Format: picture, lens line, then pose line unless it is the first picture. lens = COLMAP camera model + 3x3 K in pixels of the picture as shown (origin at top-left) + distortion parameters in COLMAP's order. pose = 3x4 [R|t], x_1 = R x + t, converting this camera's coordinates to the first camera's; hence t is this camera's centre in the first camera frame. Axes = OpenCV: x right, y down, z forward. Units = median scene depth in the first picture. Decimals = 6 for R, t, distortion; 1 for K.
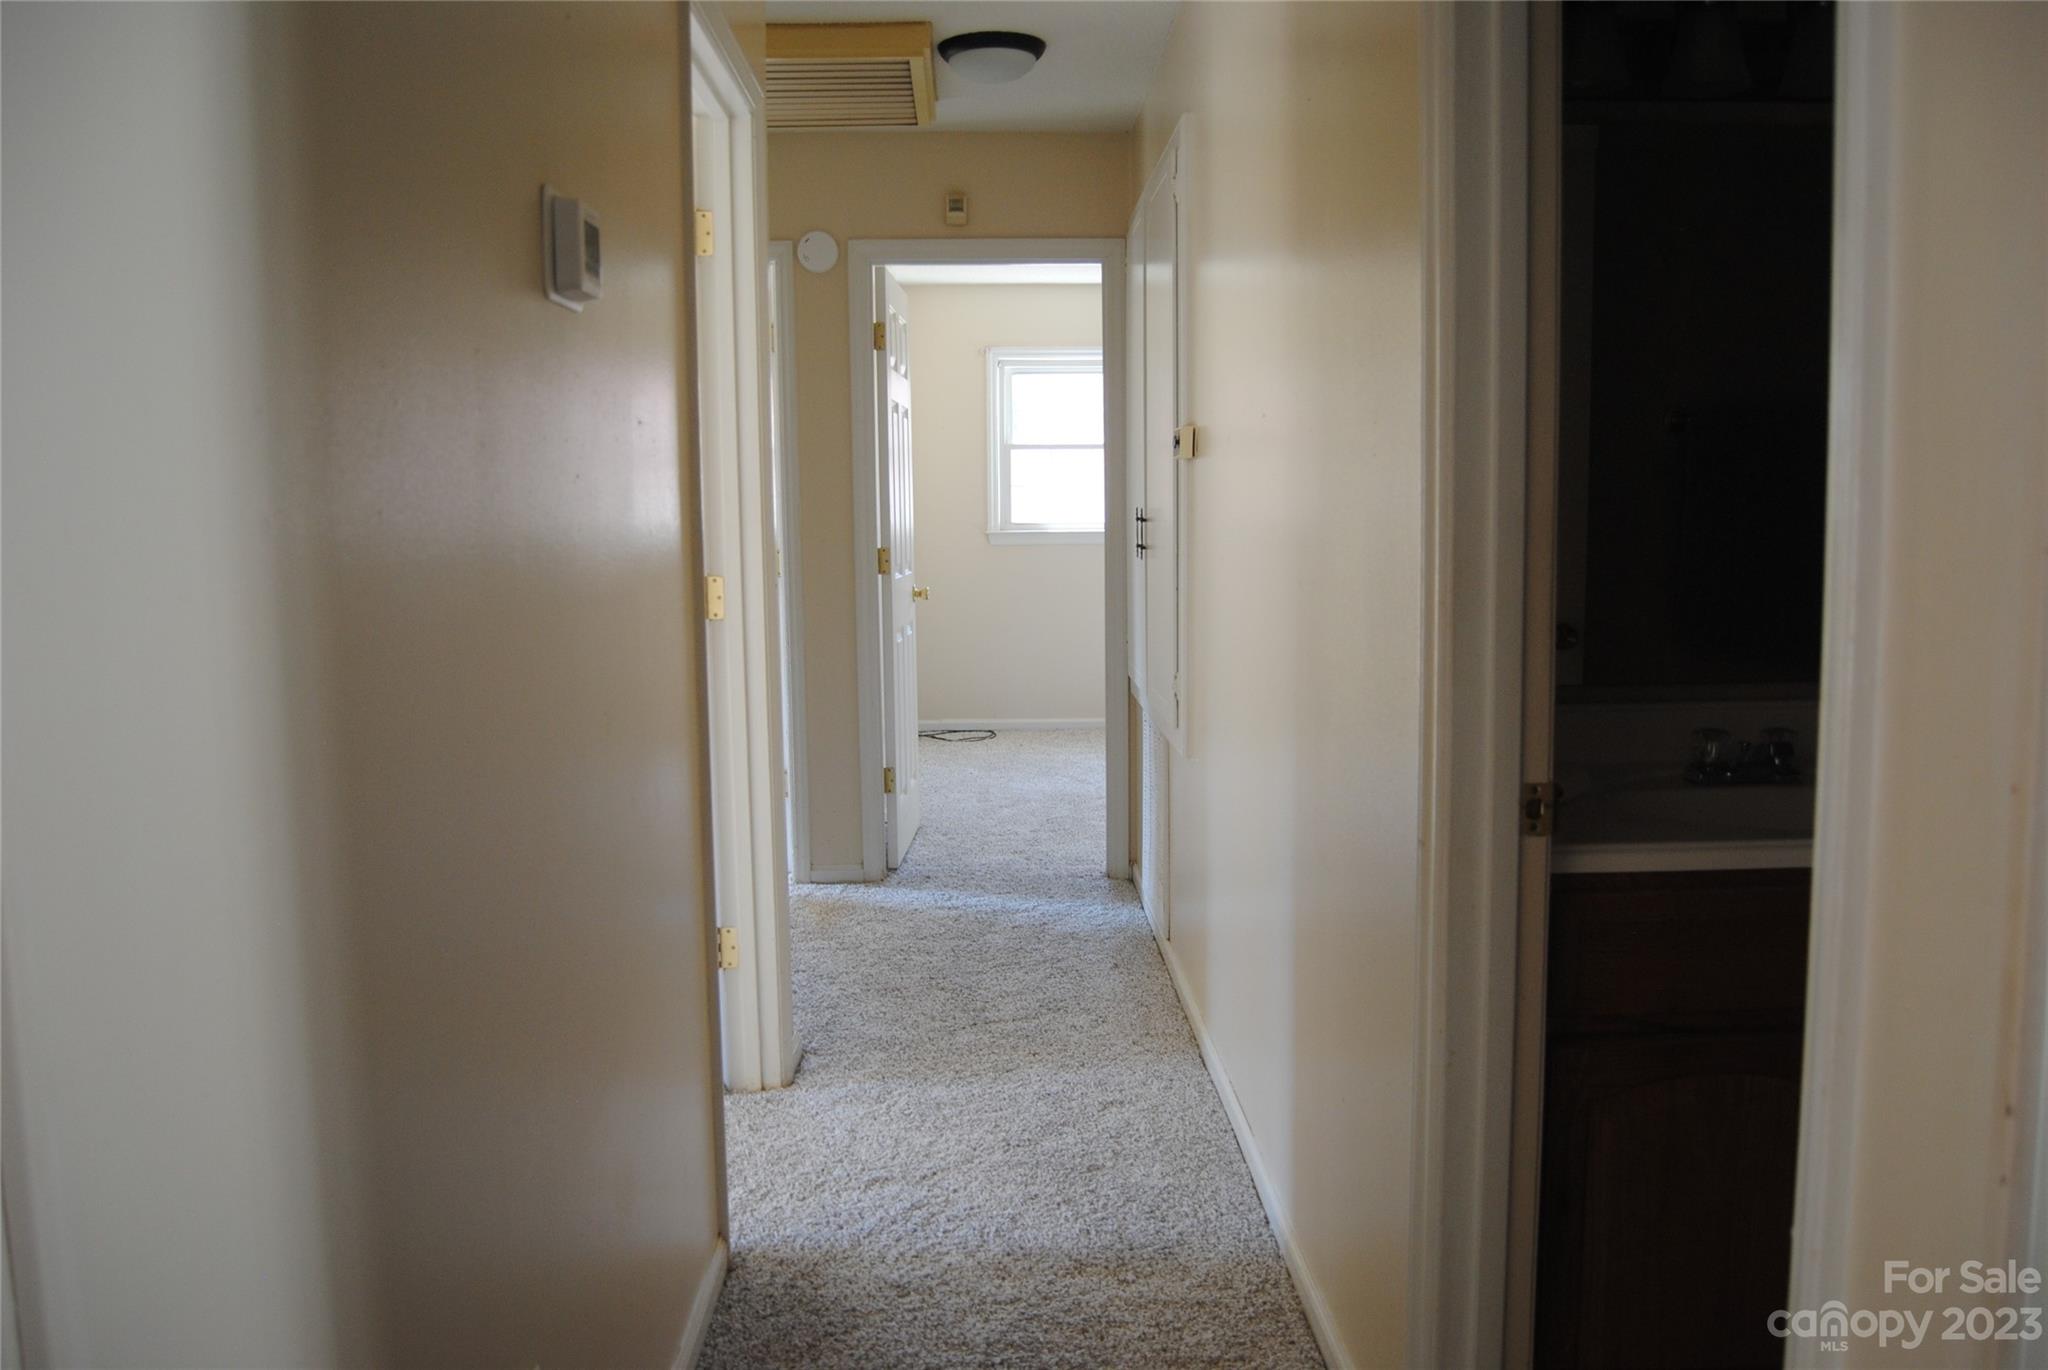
lens RADIAL K [[1598.1, 0, 1024.0], [0, 1598.1, 685.0], [0, 0, 1]] dist [-0.090573, 0.038861]
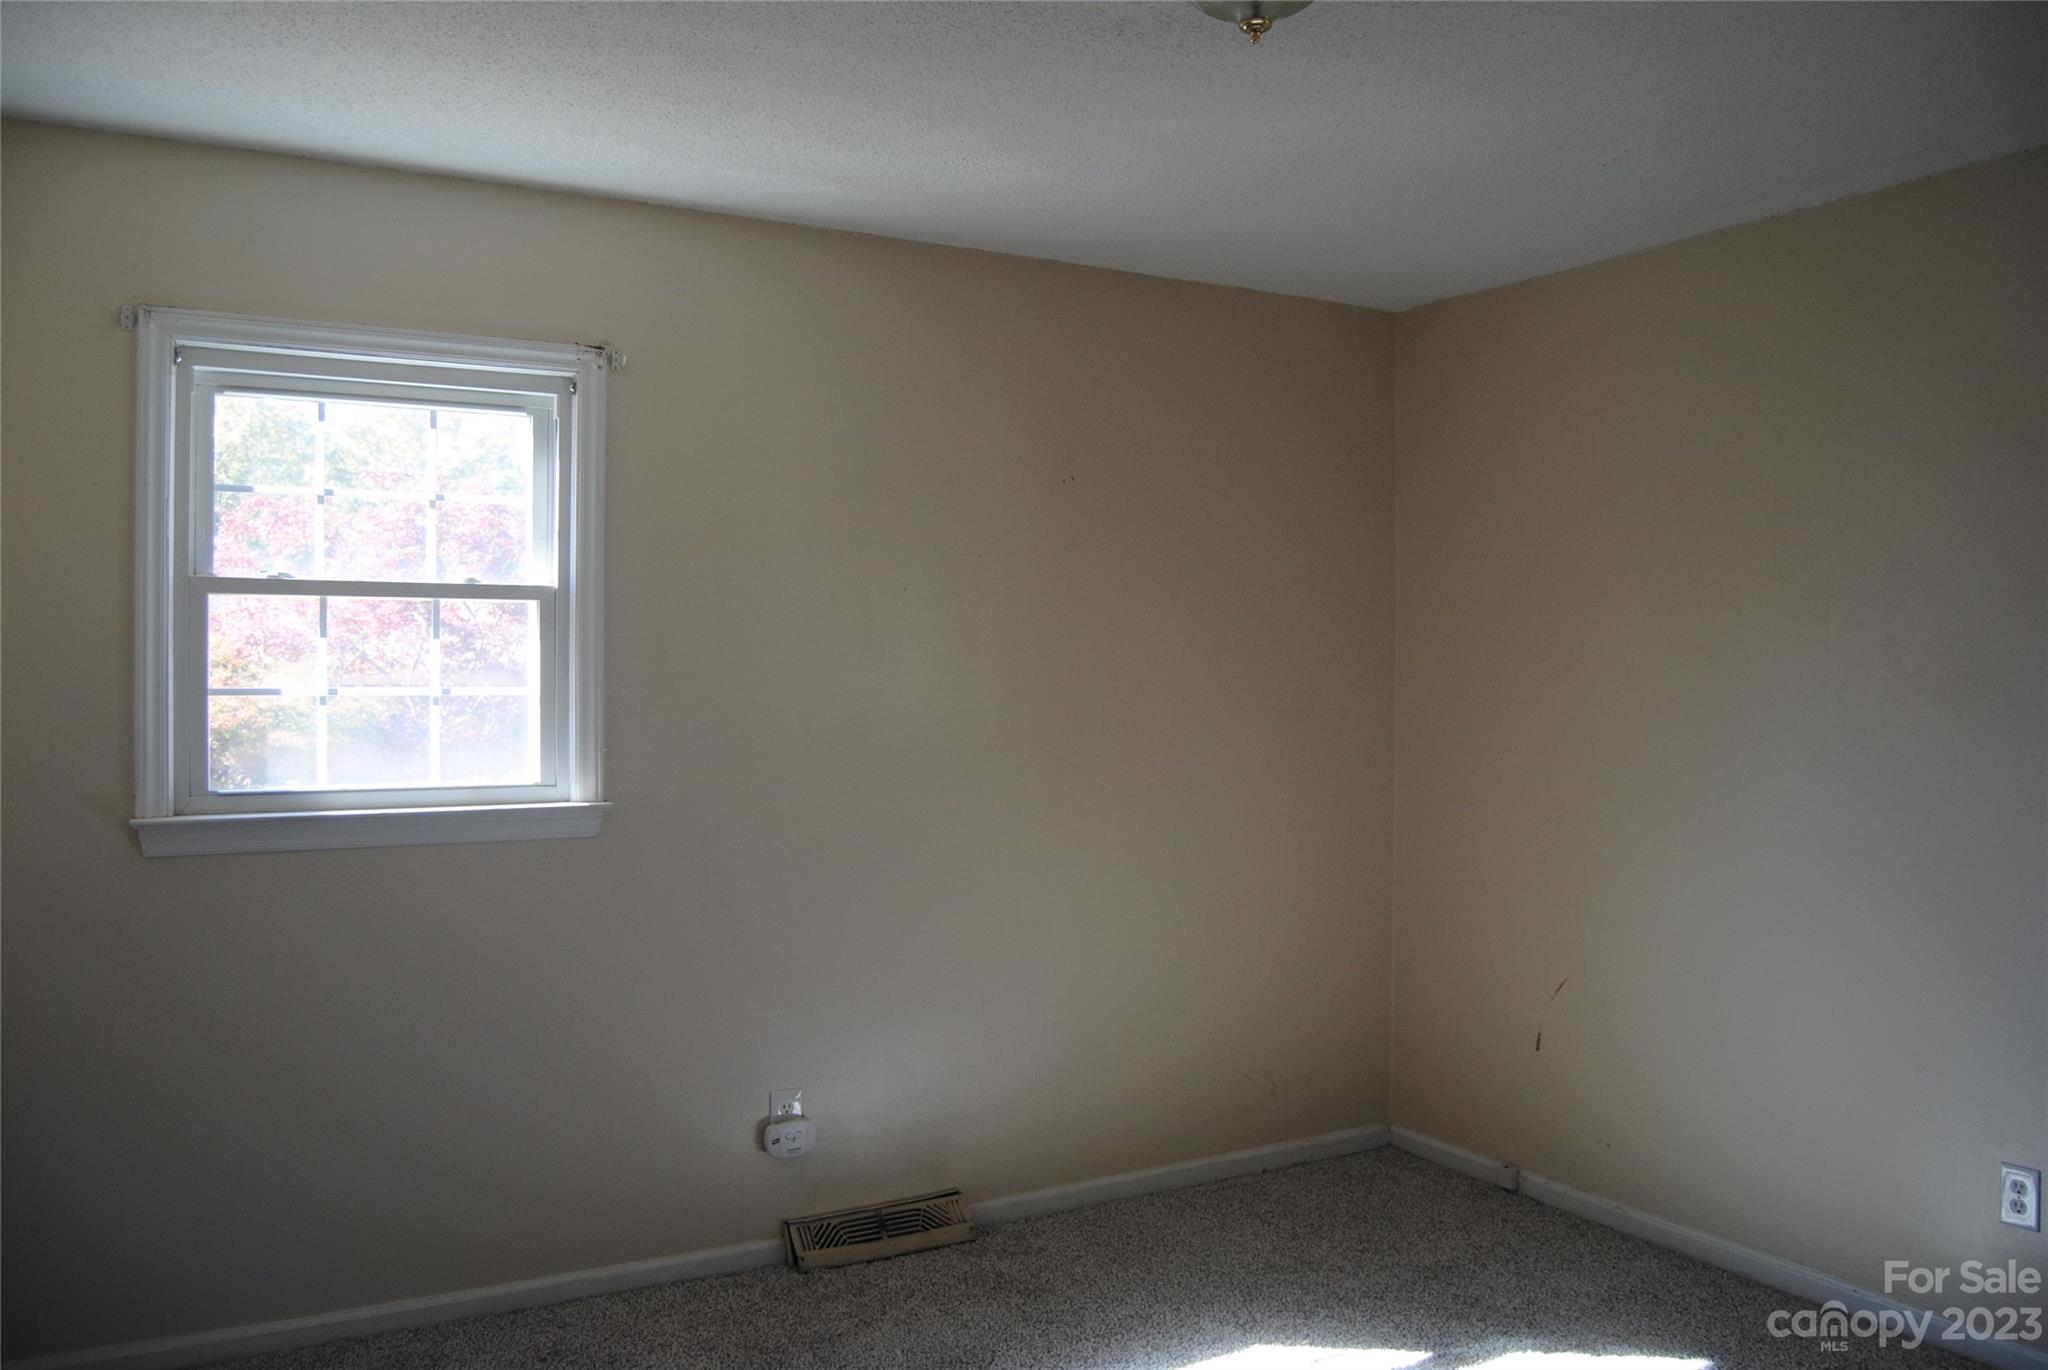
lens RADIAL K [[1598.1, 0, 1024.0], [0, 1598.1, 685.0], [0, 0, 1]] dist [-0.090573, 0.038861]
pose [[0.888480, 0.006683, 0.458866, -0.006143], [0.033175, 0.996342, -0.078747, -0.091470], [-0.457714, 0.085188, 0.885009, 0.600598]]
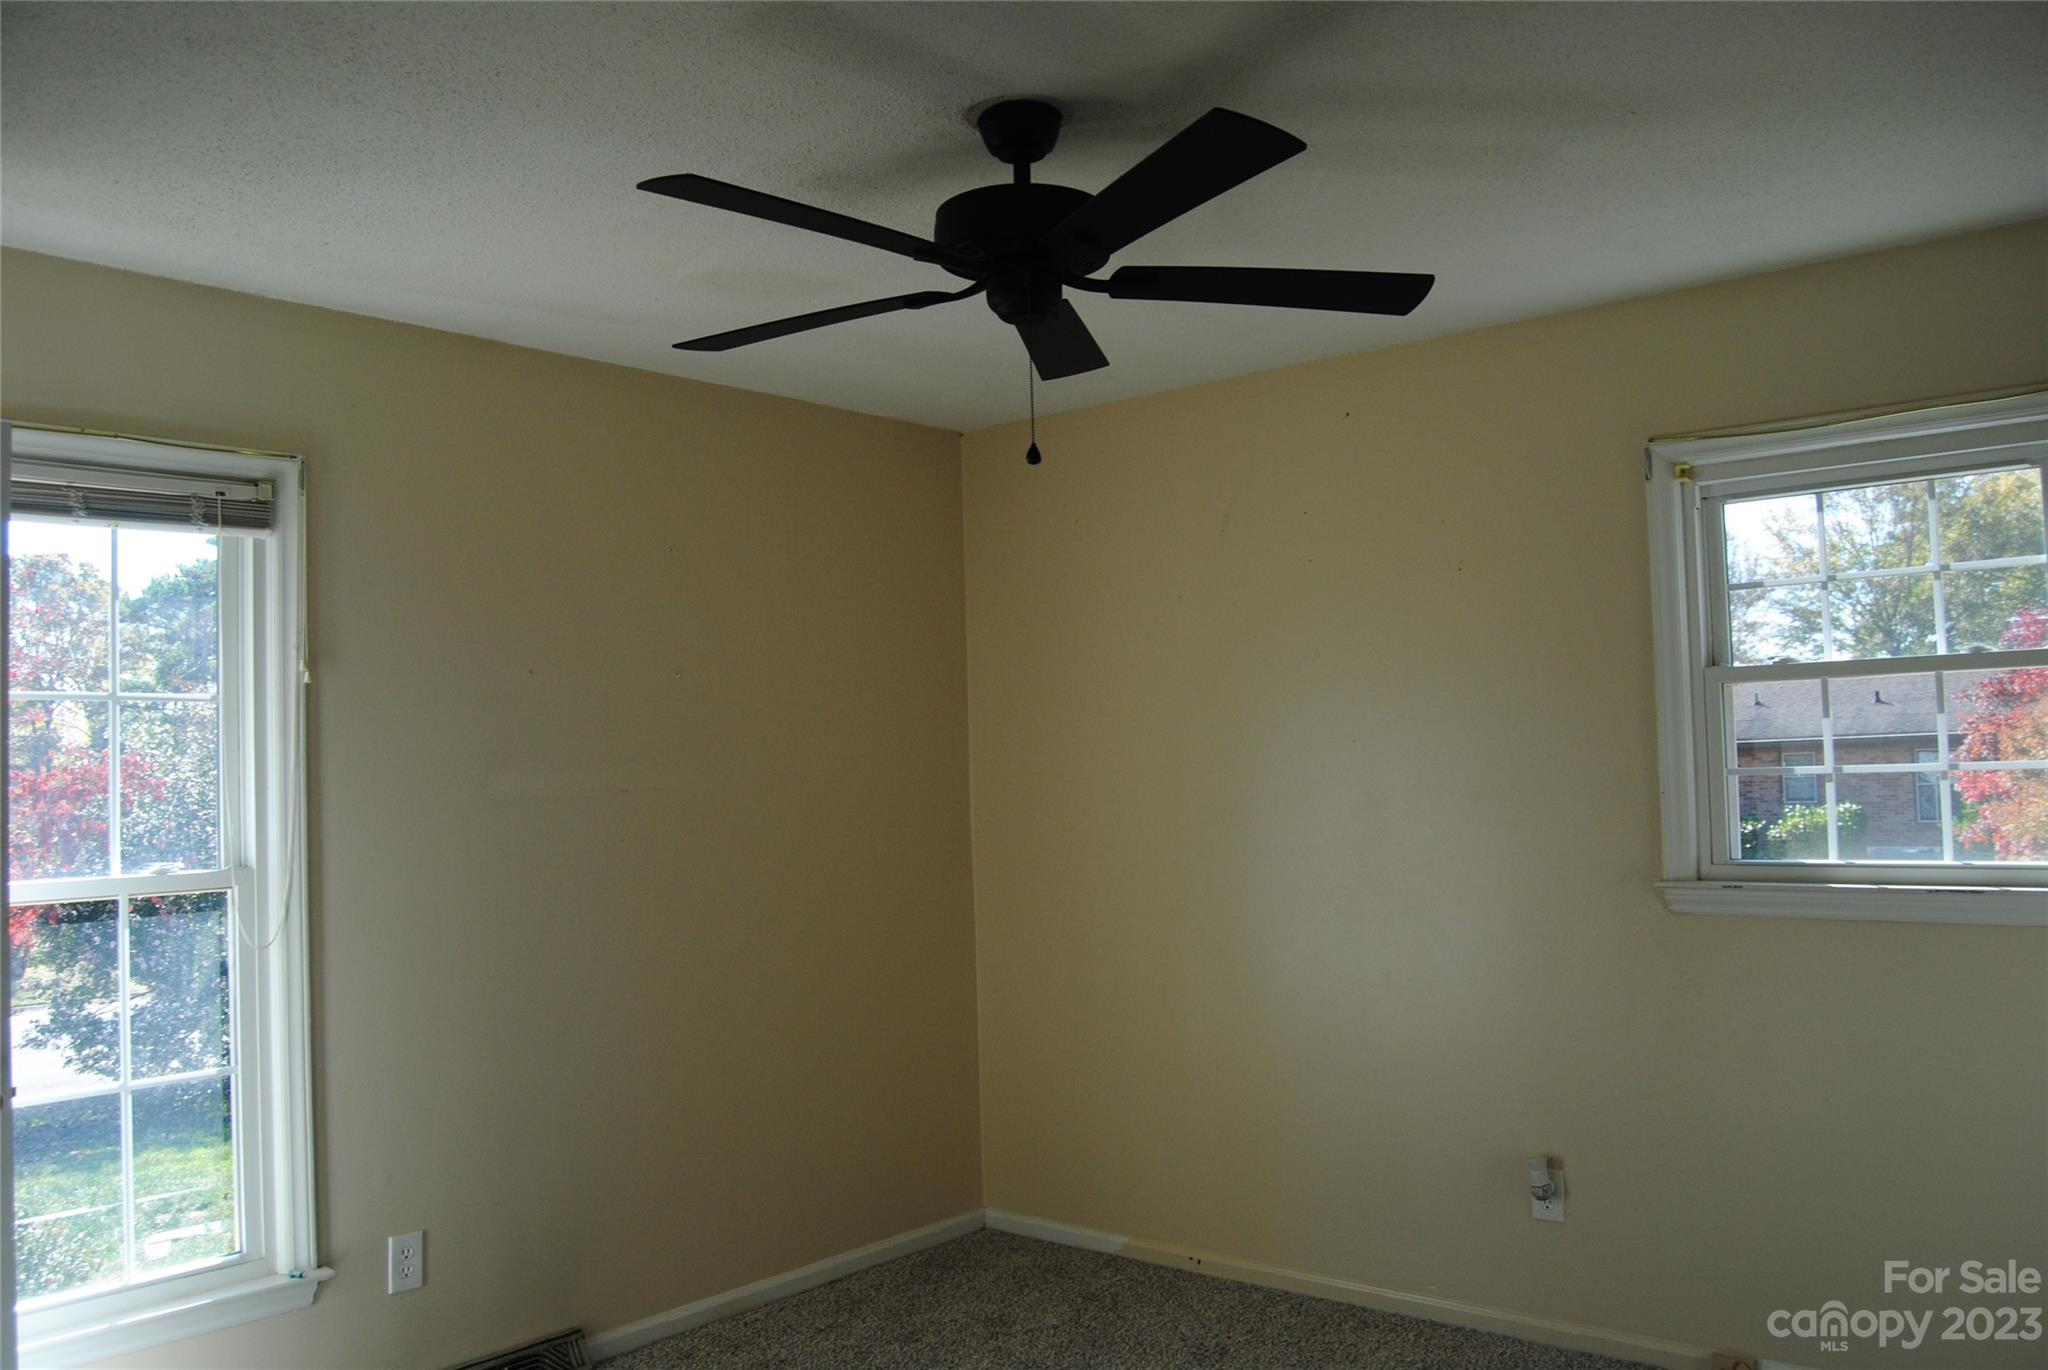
lens RADIAL K [[1598.1, 0, 1024.0], [0, 1598.1, 685.0], [0, 0, 1]] dist [-0.090573, 0.038861]
pose [[0.718729, -0.029051, -0.694683, 0.149604], [-0.058710, 0.993023, -0.102270, -0.094326], [0.692807, 0.114289, 0.712008, 0.589661]]
